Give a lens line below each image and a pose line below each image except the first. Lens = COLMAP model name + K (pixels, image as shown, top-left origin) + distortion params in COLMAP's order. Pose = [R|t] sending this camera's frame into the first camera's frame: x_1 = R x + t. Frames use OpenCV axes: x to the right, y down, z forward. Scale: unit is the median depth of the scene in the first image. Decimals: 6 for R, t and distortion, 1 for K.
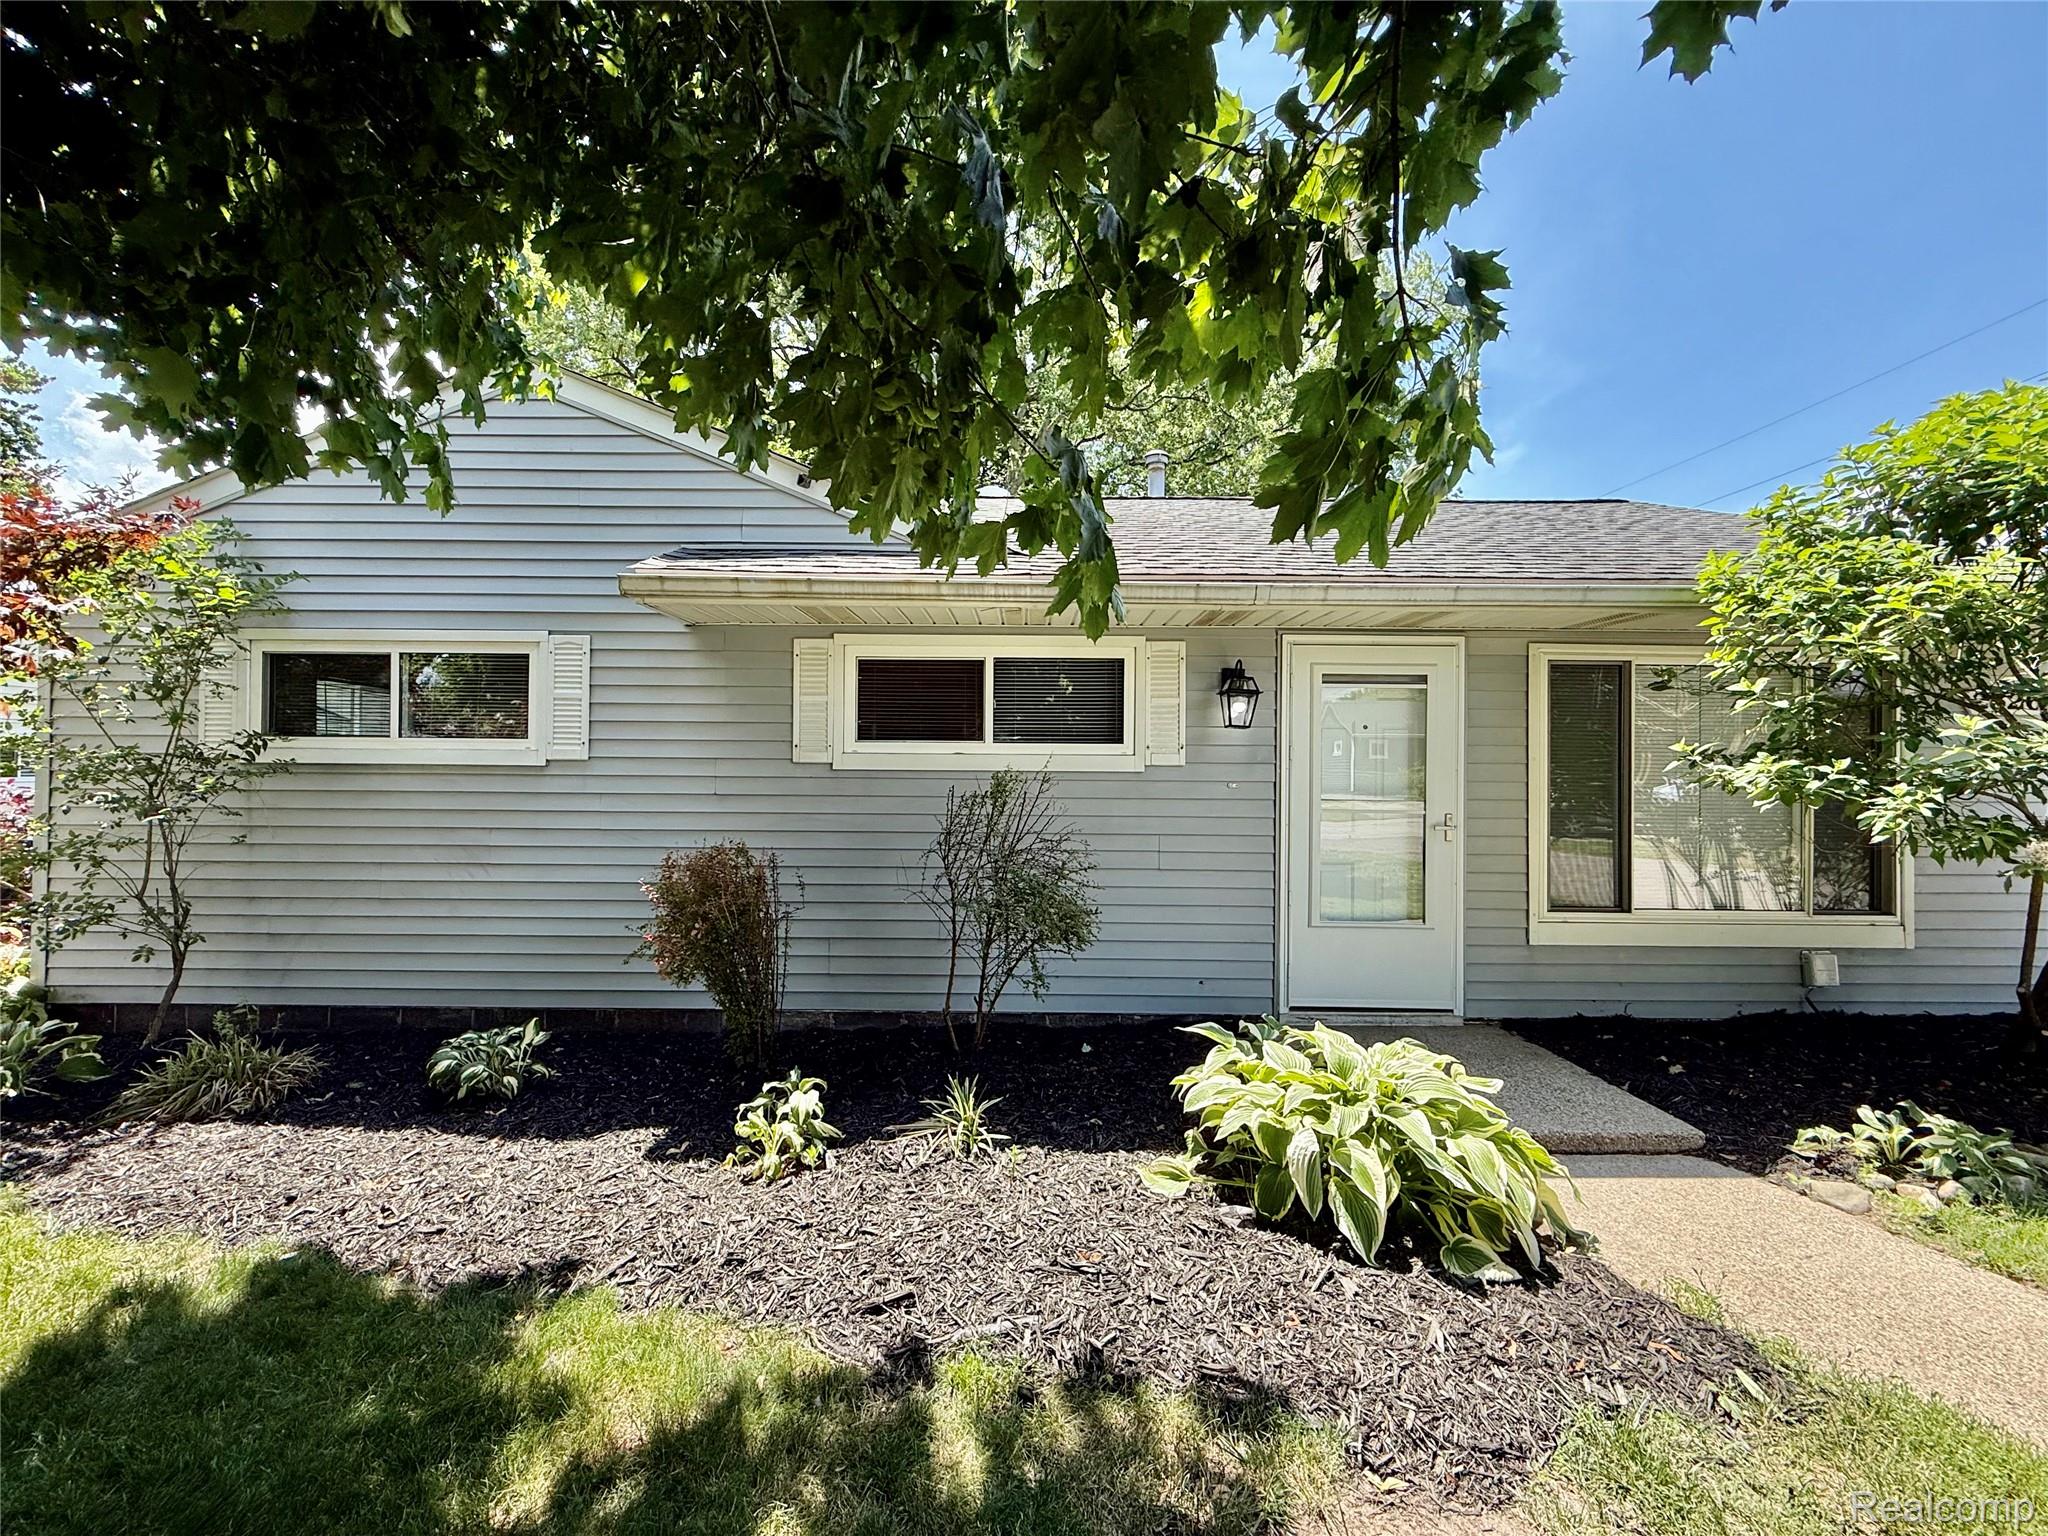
lens RADIAL K [[812.9, 0, 1023.6], [0, 812.9, 767.4], [0, 0, 1]] dist [-0.002791, 0.000197]
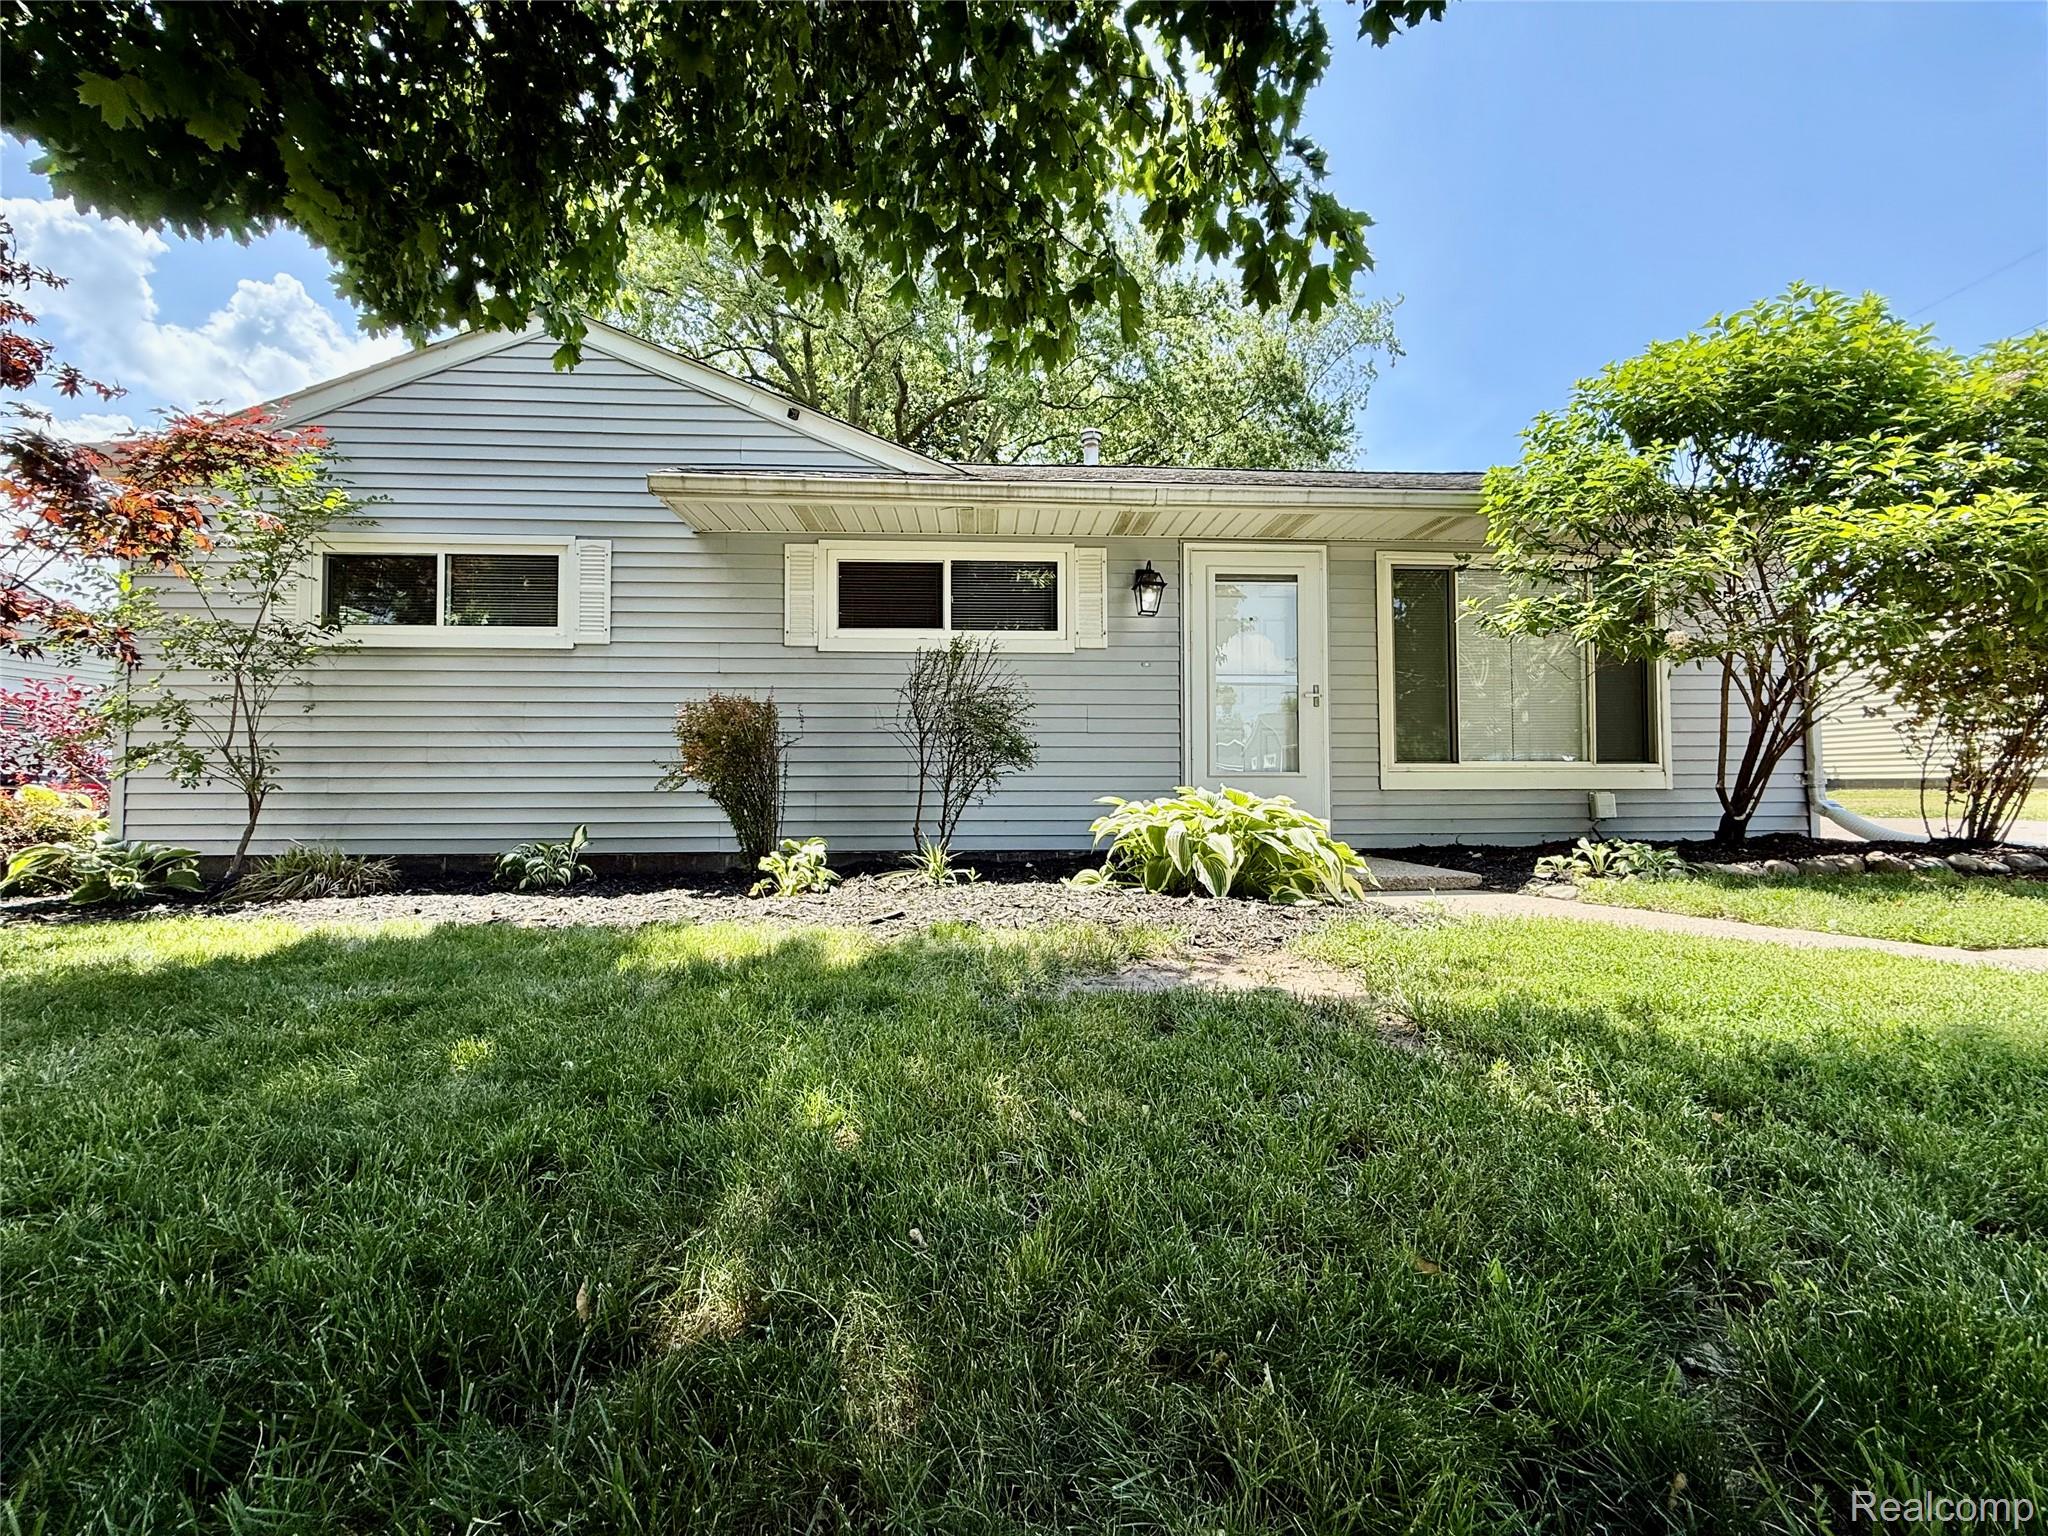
lens RADIAL K [[812.9, 0, 1023.3], [0, 812.9, 772.9], [0, 0, 1]] dist [-0.002791, 0.000197]
pose [[0.998230, -0.009183, 0.058757, -0.002999], [0.010321, 0.999764, -0.019092, 0.212330], [-0.058568, 0.019665, 0.998090, -0.224248]]
